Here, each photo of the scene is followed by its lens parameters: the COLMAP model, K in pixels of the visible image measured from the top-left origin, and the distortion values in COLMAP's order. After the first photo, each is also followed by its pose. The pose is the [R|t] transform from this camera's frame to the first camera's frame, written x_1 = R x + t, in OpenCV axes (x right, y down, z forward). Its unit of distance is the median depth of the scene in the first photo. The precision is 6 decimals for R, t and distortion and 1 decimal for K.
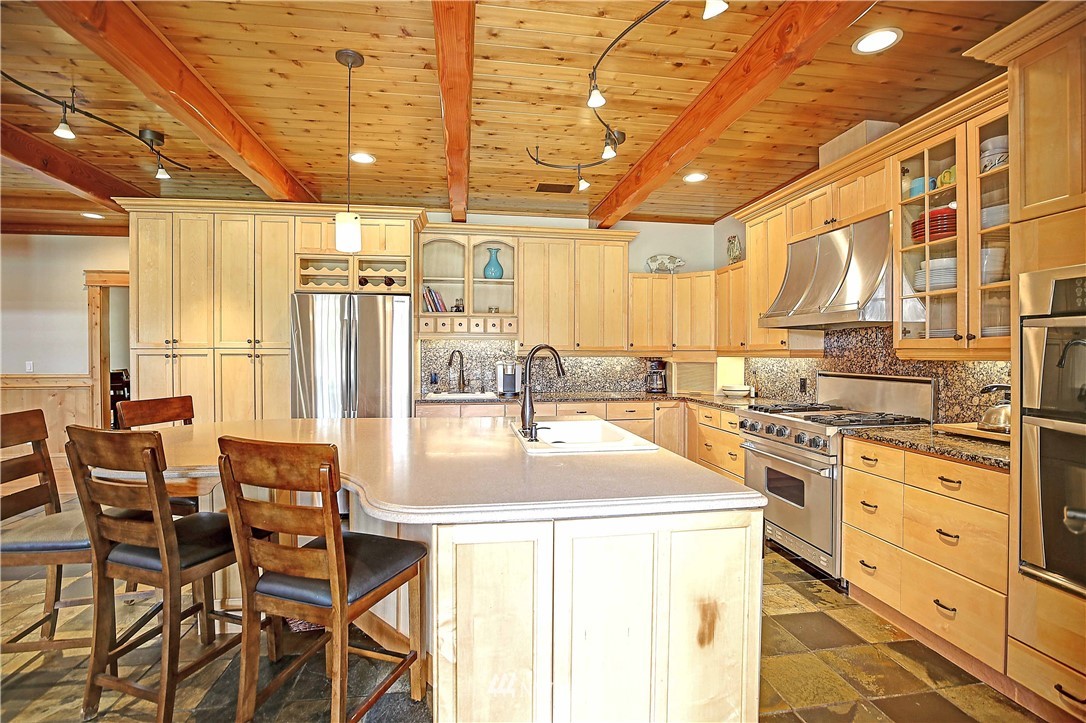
lens RADIAL K [[497.9, 0, 544.1], [0, 497.9, 359.0], [0, 0, 1]] dist [-0.024851, 0.005575]
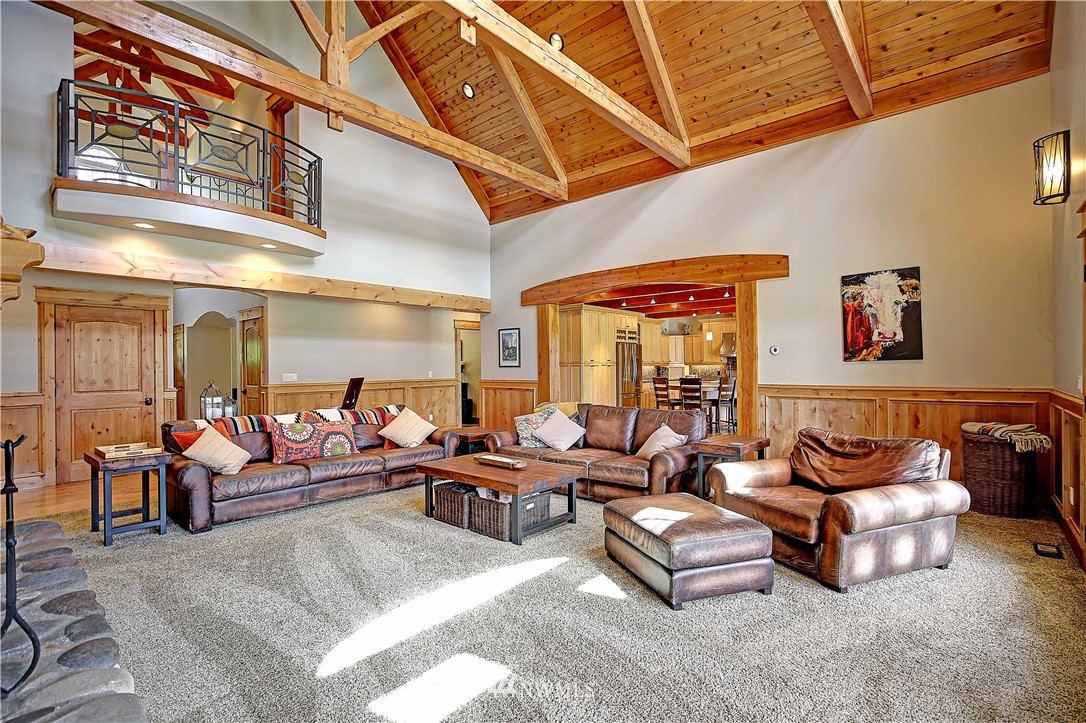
lens RADIAL K [[497.9, 0, 542.1], [0, 497.9, 360.6], [0, 0, 1]] dist [-0.024851, 0.005575]
pose [[0.763631, -0.002461, 0.645648, -2.498863], [0.012309, 0.999866, -0.010747, -0.012344], [-0.645535, 0.016154, 0.763560, -0.778520]]
